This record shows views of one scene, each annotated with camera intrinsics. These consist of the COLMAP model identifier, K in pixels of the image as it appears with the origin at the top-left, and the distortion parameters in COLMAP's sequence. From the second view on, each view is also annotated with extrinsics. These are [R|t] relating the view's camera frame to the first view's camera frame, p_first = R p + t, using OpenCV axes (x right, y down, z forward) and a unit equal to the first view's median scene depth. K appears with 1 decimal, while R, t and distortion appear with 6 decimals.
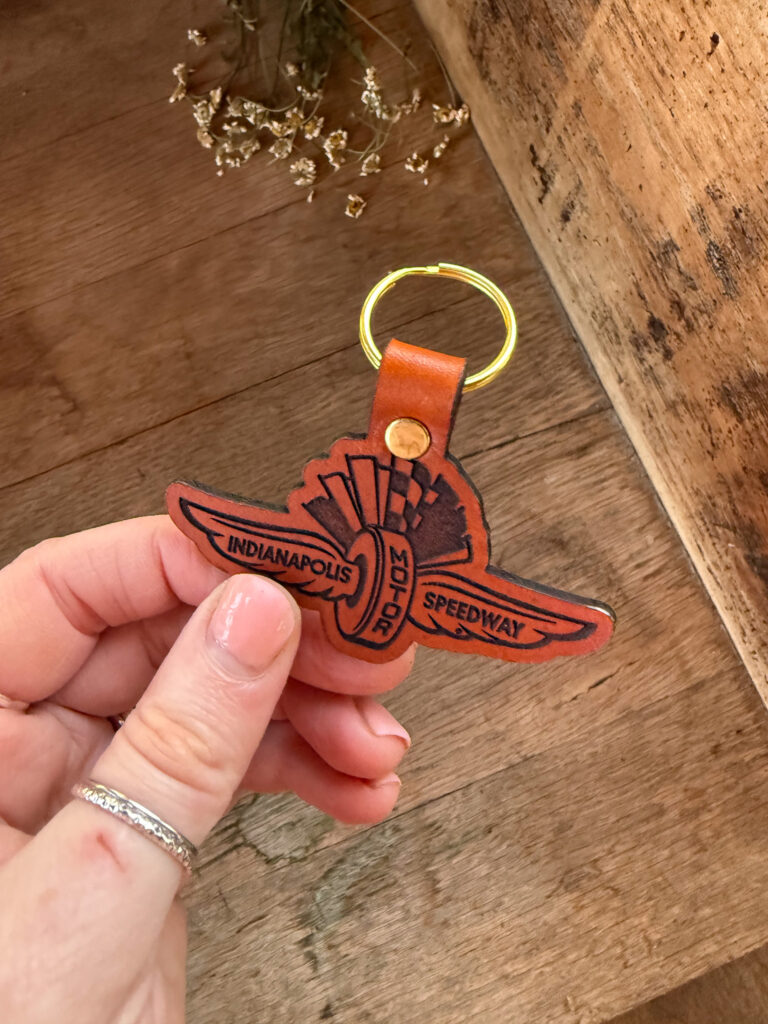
lens RADIAL K [[729.8, 0, 382.2], [0, 729.8, 377.5], [0, 0, 1]] dist [0.001263, 0.000843]
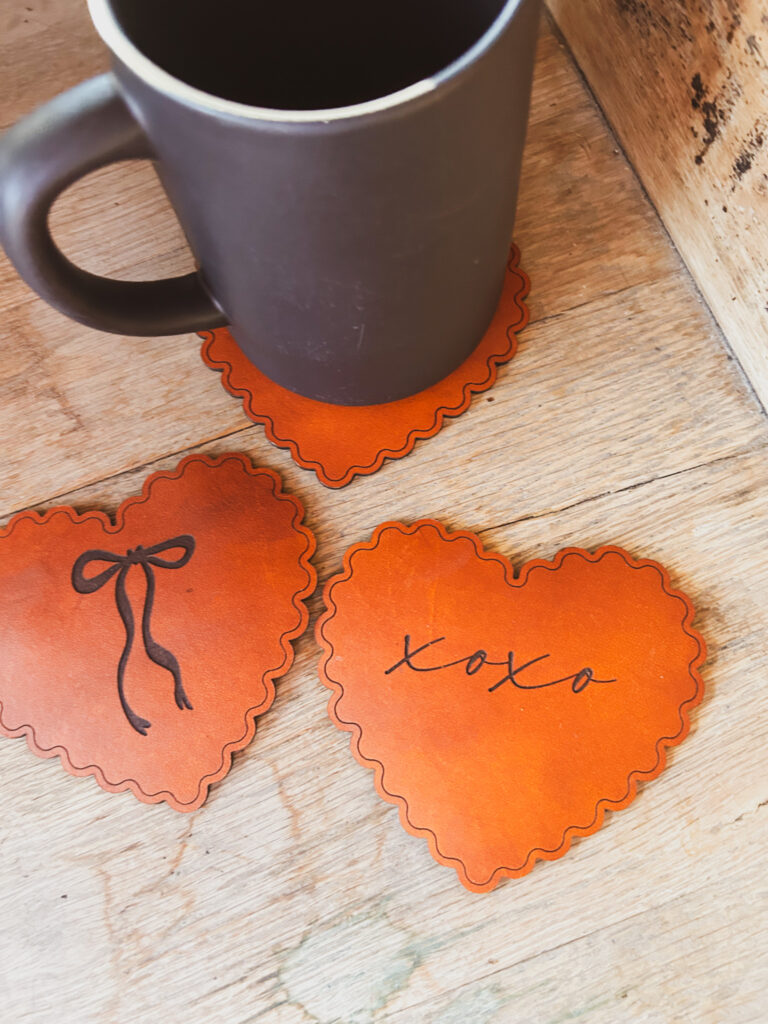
lens RADIAL K [[780.6, 0, 384.0], [0, 780.6, 512.0], [0, 0, 1]] dist [0.008669, -0.031316]
pose [[0.999497, 0.029733, -0.011014, -0.098230], [-0.030081, 0.999004, -0.032955, 0.172122], [0.010023, 0.033270, 0.999396, 0.205365]]
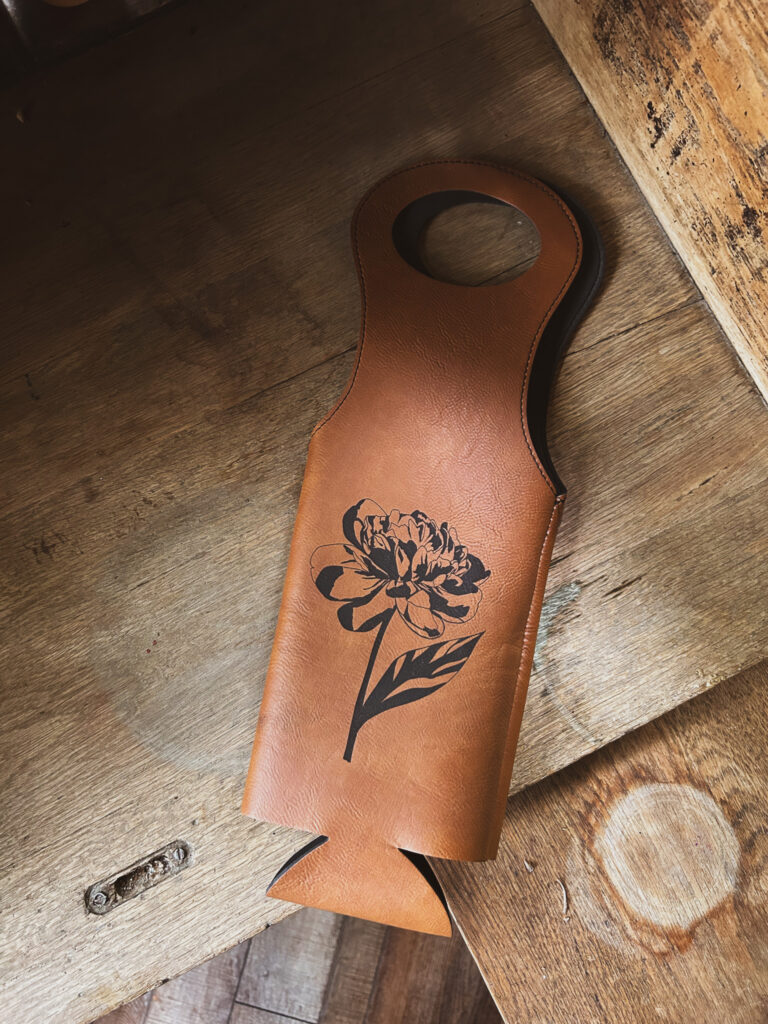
lens RADIAL K [[773.4, 0, 384.0], [0, 773.4, 512.0], [0, 0, 1]] dist [-0.002172, -0.011041]
pose [[0.996851, -0.071471, 0.034362, -0.422867], [0.067982, 0.993270, 0.093769, 0.299528], [-0.040833, -0.091138, 0.995001, -0.549160]]
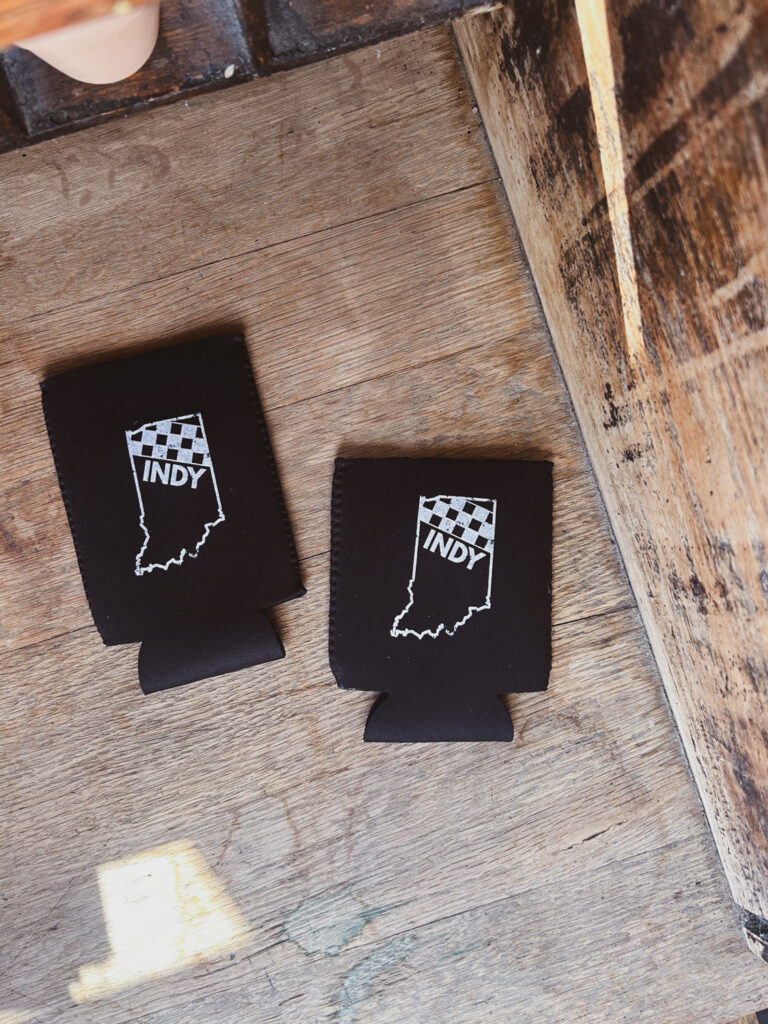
lens RADIAL K [[773.0, 0, 379.3], [0, 773.0, 514.9], [0, 0, 1]] dist [0.005536, -0.006395]
pose [[0.993686, 0.094612, 0.060305, -0.183881], [-0.103932, 0.978690, 0.177097, -0.299624], [-0.042264, -0.182246, 0.982344, -0.143830]]
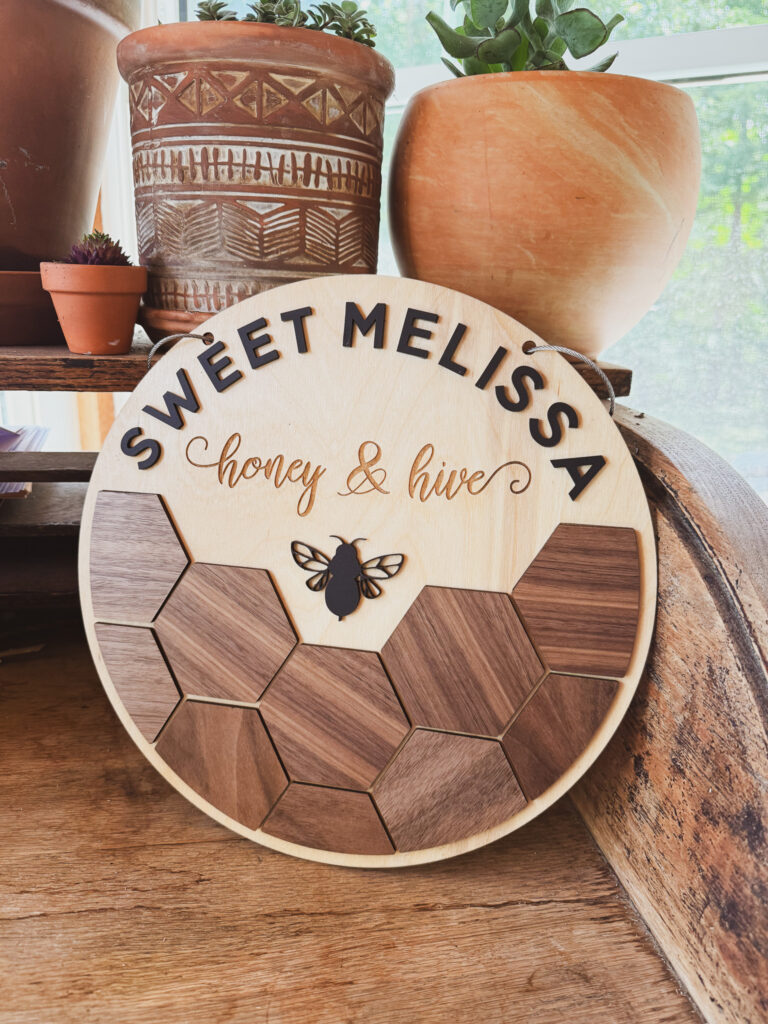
lens RADIAL K [[743.0, 0, 379.7], [0, 743.0, 522.7], [0, 0, 1]] dist [-0.013803, -0.000611]
pose [[0.971199, 0.147818, -0.186876, 0.043636], [-0.236266, 0.495924, -0.835606, 1.001437], [-0.030841, 0.855692, 0.516565, -0.232910]]
